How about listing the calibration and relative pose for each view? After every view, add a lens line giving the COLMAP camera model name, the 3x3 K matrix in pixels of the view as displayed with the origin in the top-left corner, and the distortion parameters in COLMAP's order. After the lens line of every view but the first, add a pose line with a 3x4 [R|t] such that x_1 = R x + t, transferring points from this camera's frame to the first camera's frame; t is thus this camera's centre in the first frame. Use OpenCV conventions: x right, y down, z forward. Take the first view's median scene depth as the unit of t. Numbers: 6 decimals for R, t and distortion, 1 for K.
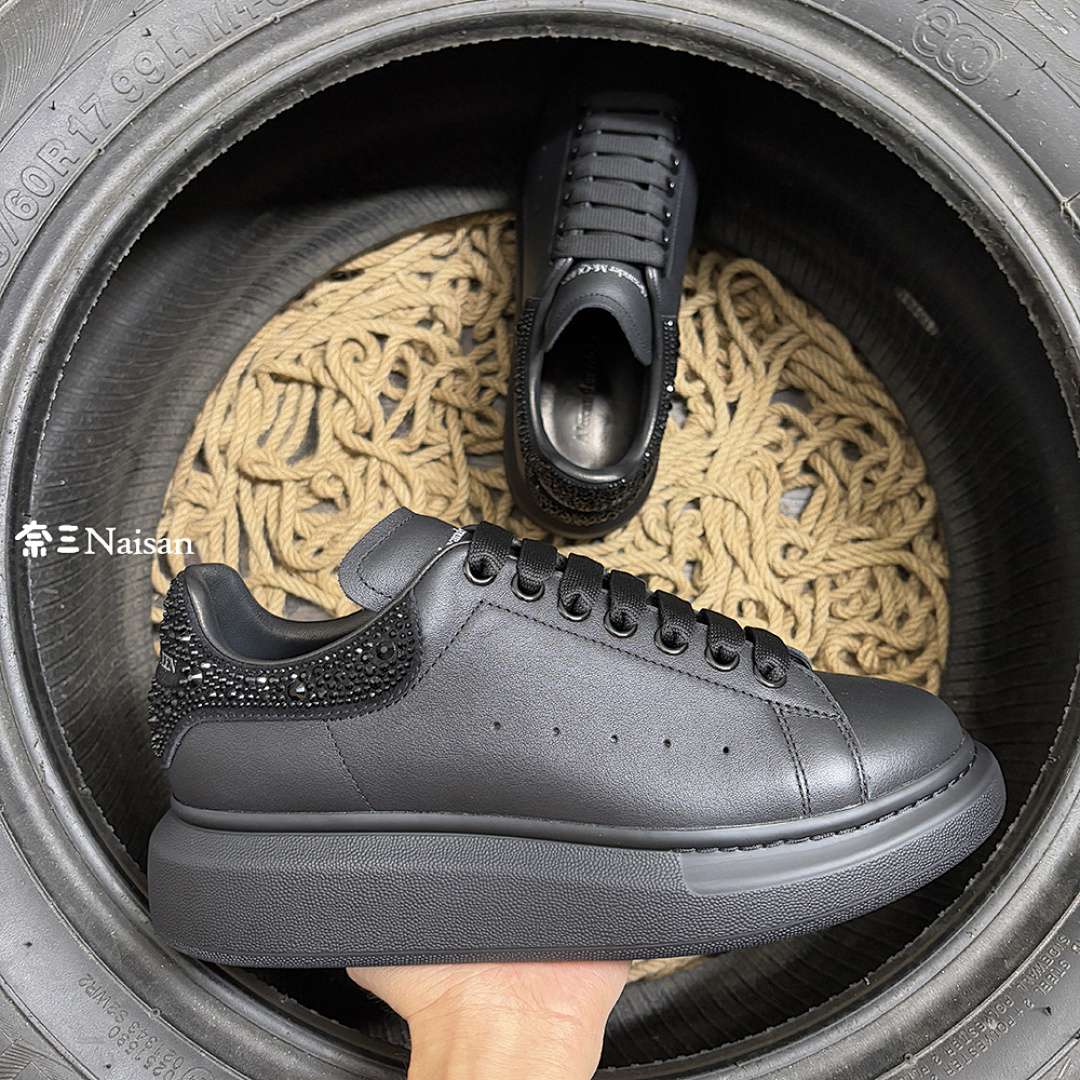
lens RADIAL K [[1177.4, 0, 540.0], [0, 1177.4, 540.0], [0, 0, 1]] dist [-0.083484, -0.008587]
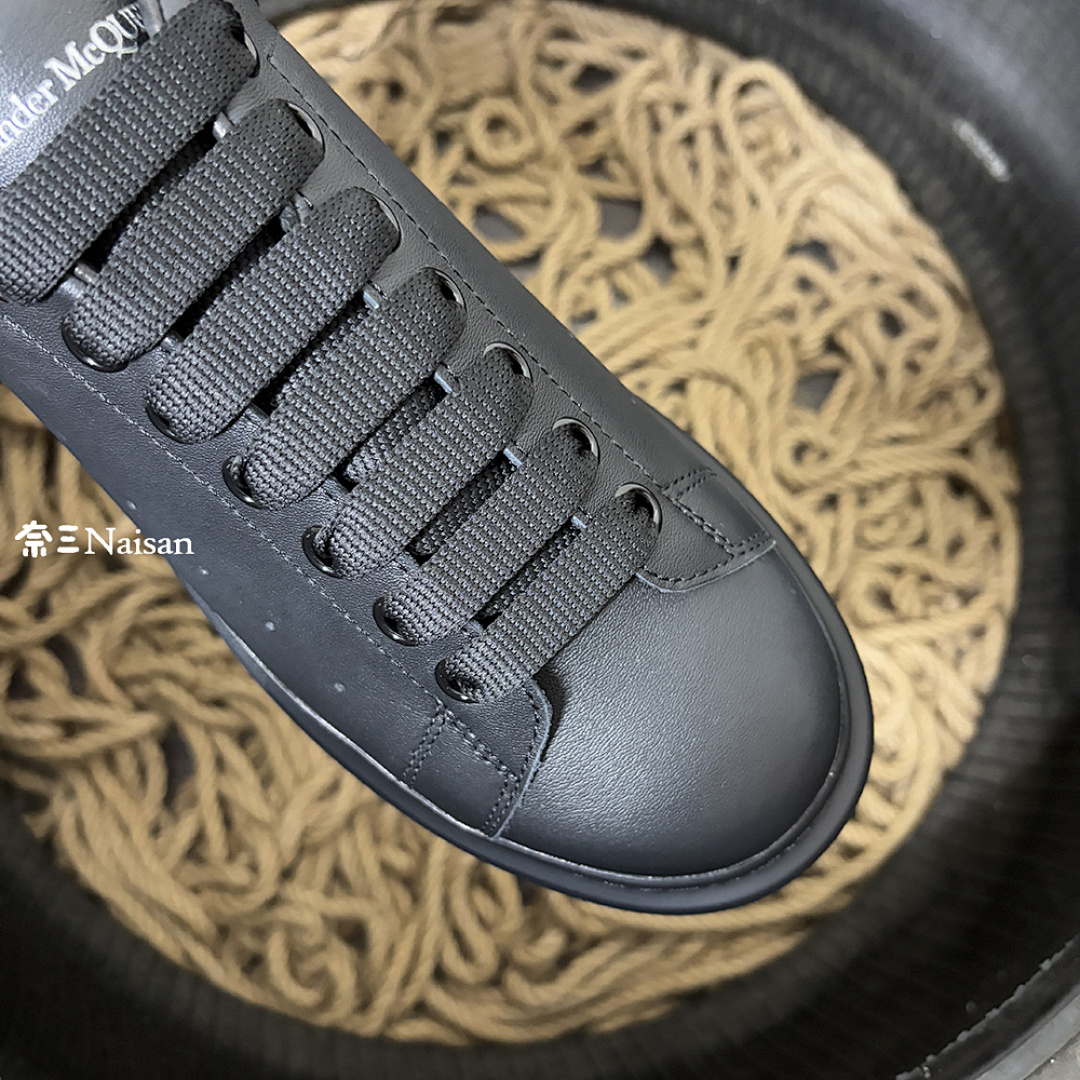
lens RADIAL K [[1239.9, 0, 540.0], [0, 1239.9, 540.0], [0, 0, 1]] dist [-0.076238, -0.001228]
pose [[0.999386, 0.031977, 0.014294, 0.036895], [-0.032119, 0.999436, 0.009786, 0.061243], [-0.013973, -0.010239, 0.999850, 0.221012]]
